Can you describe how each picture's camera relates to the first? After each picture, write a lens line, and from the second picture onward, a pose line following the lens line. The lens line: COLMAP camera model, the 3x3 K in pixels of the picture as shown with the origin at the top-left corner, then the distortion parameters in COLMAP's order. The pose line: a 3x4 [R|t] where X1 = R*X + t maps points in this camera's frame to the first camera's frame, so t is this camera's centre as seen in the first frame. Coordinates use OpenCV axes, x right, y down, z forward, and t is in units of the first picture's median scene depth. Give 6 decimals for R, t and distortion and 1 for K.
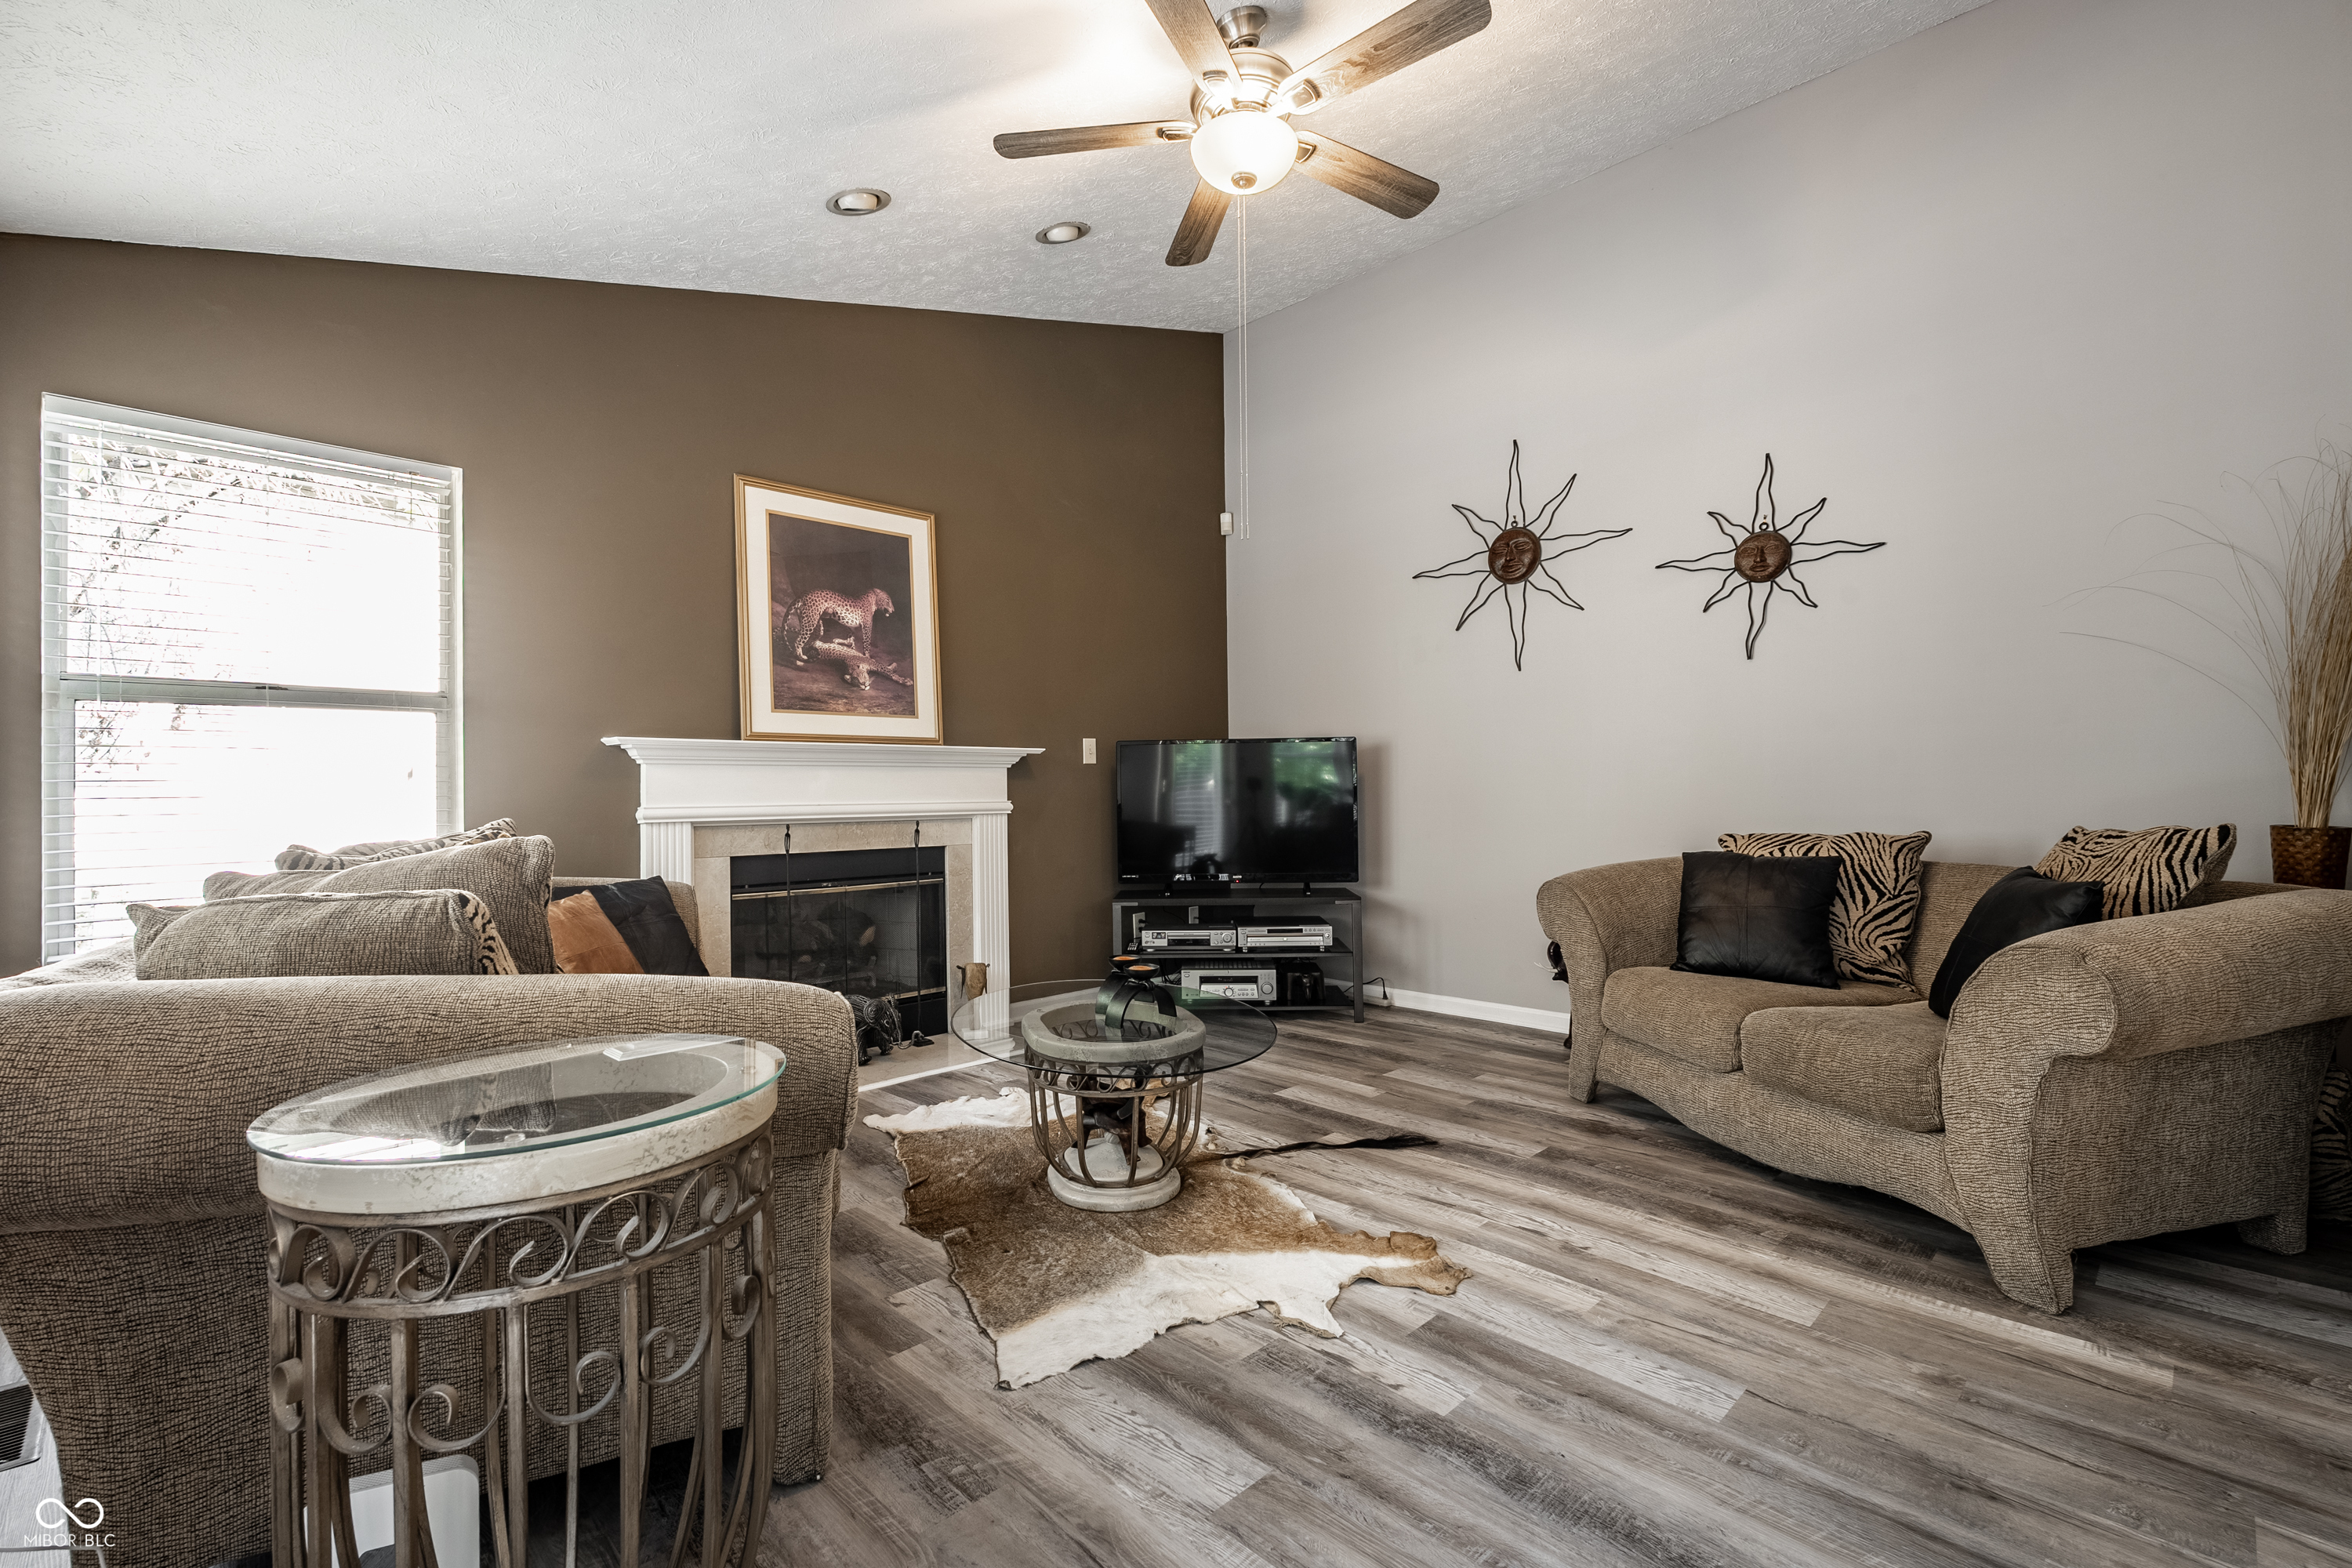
lens RADIAL K [[1047.6, 0, 1178.1], [0, 1047.6, 778.4], [0, 0, 1]] dist [0.001943, 0.000111]
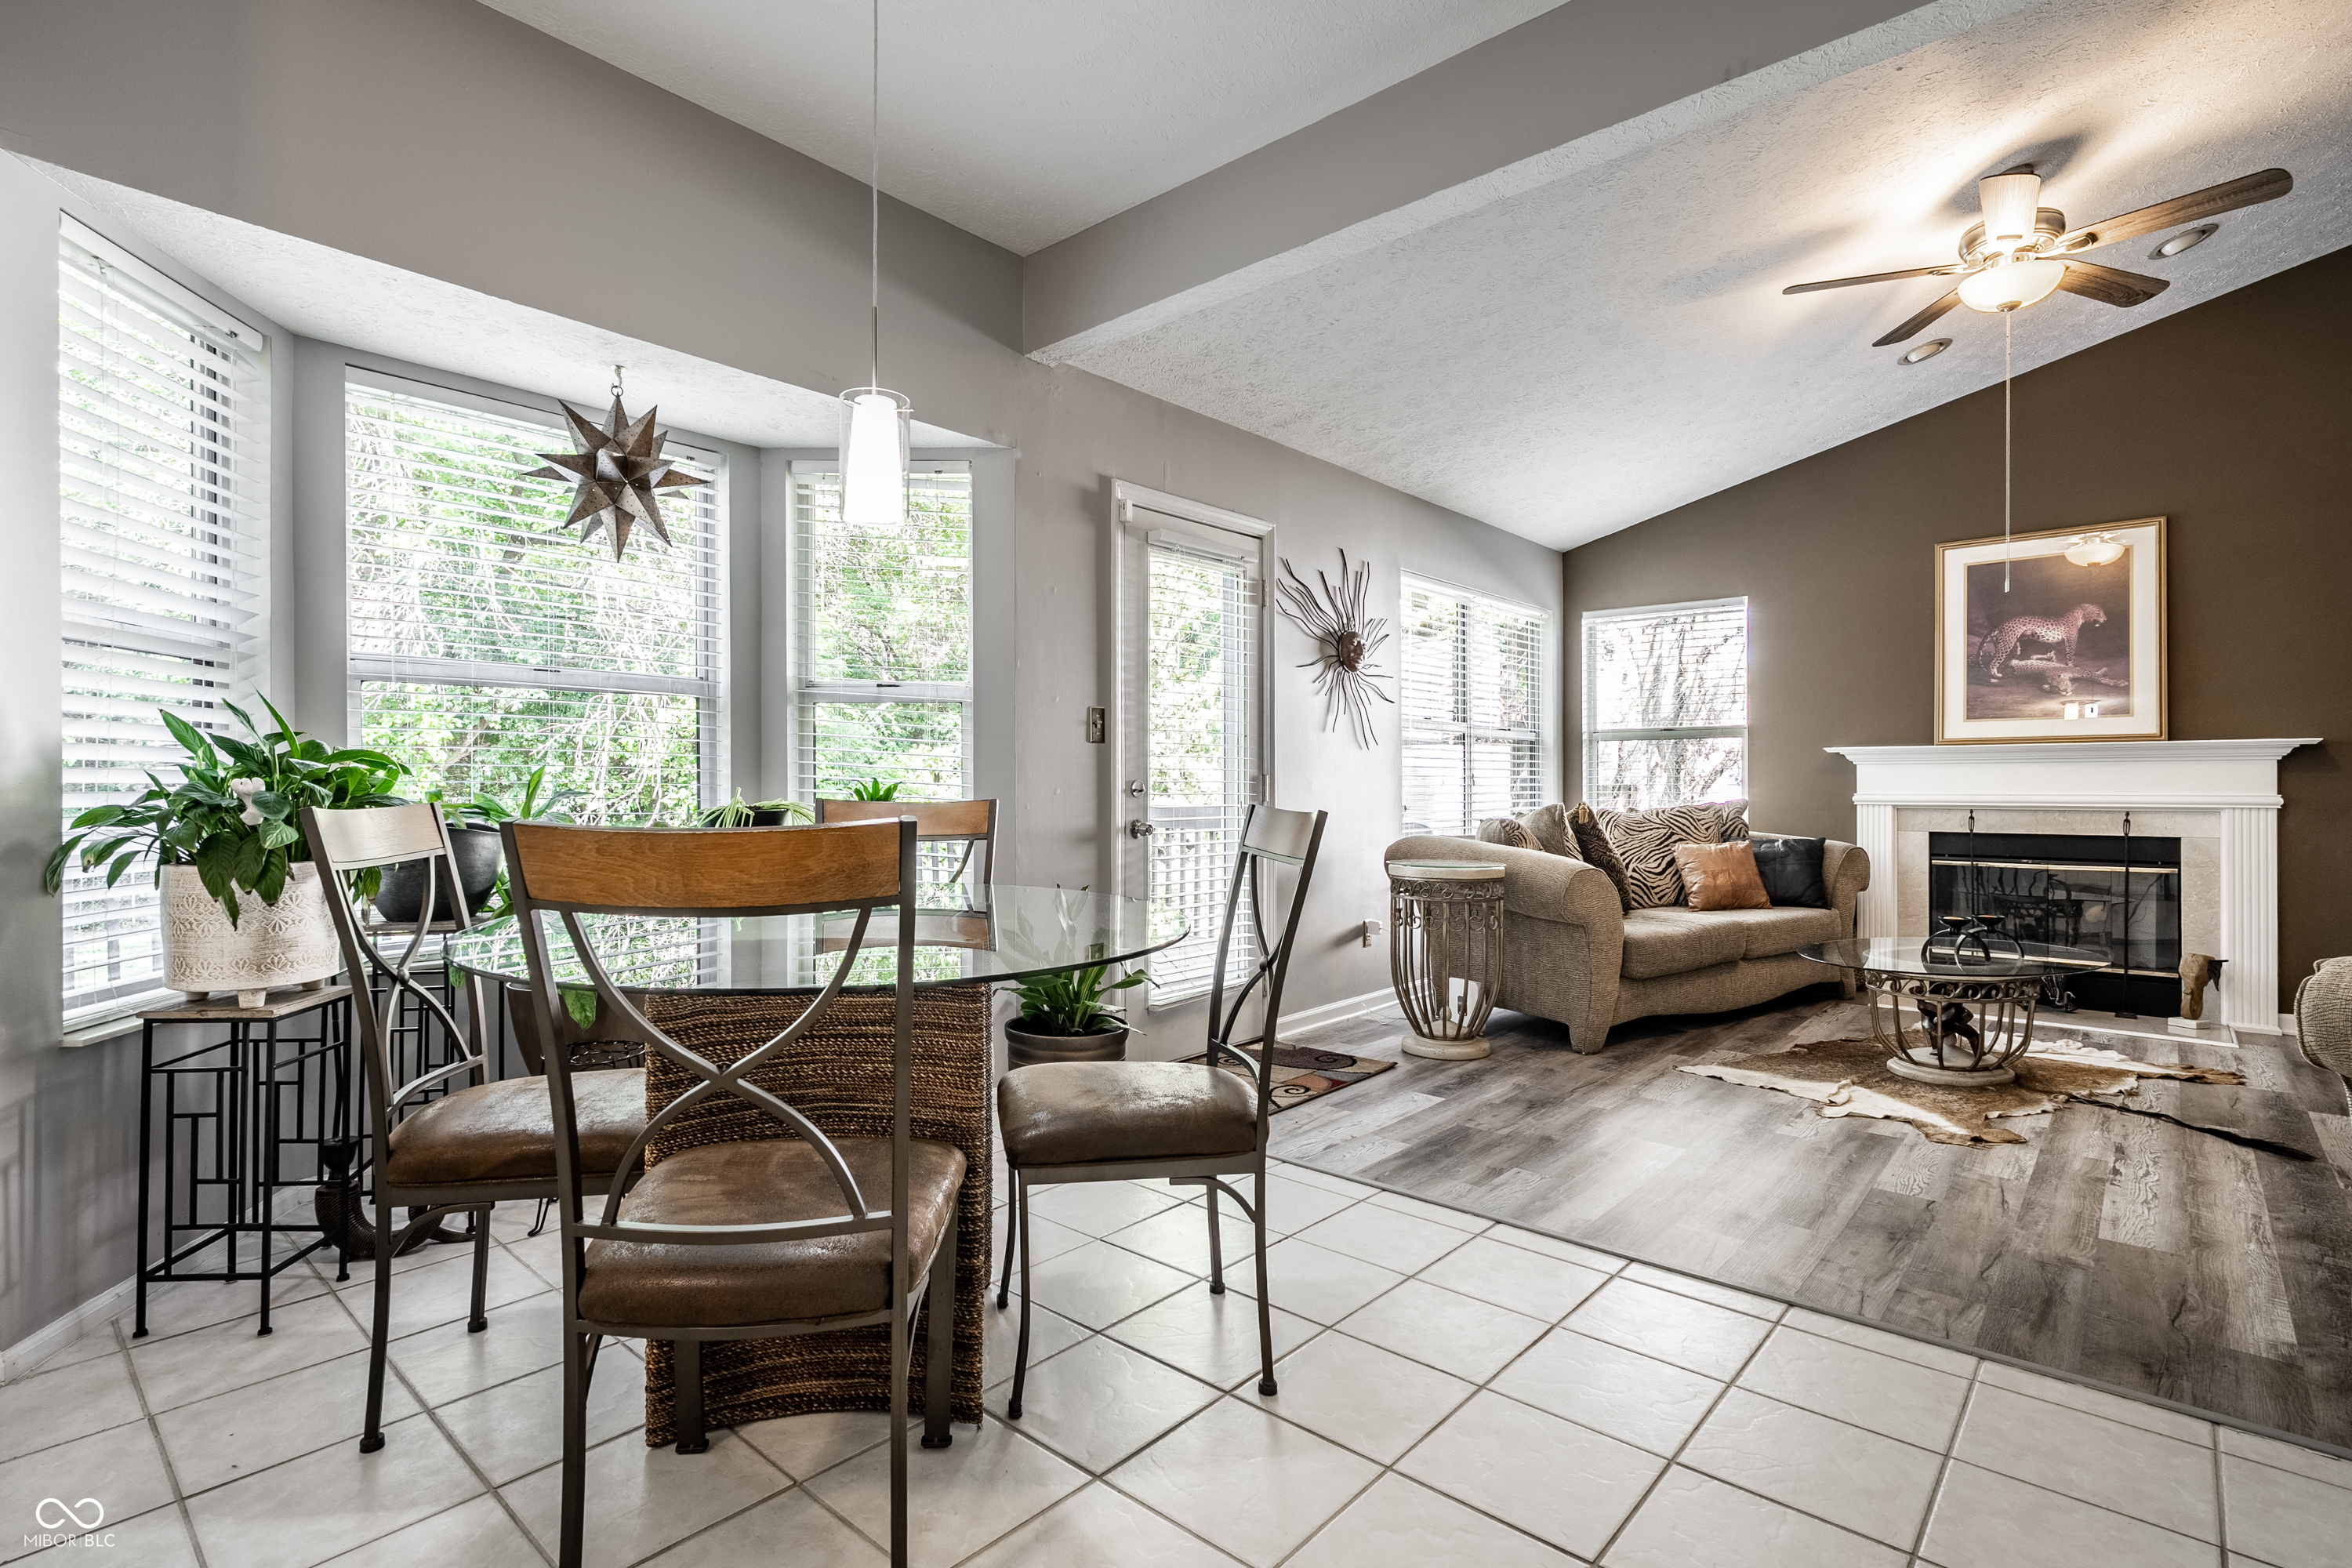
lens RADIAL K [[1097.1, 0, 1161.6], [0, 1097.1, 787.1], [0, 0, 1]] dist [-0.002488, -0.000780]
pose [[0.069084, 0.013437, -0.997520, 0.853479], [0.014038, 0.999797, 0.014440, -0.015523], [0.997512, -0.015001, 0.068881, -0.077250]]
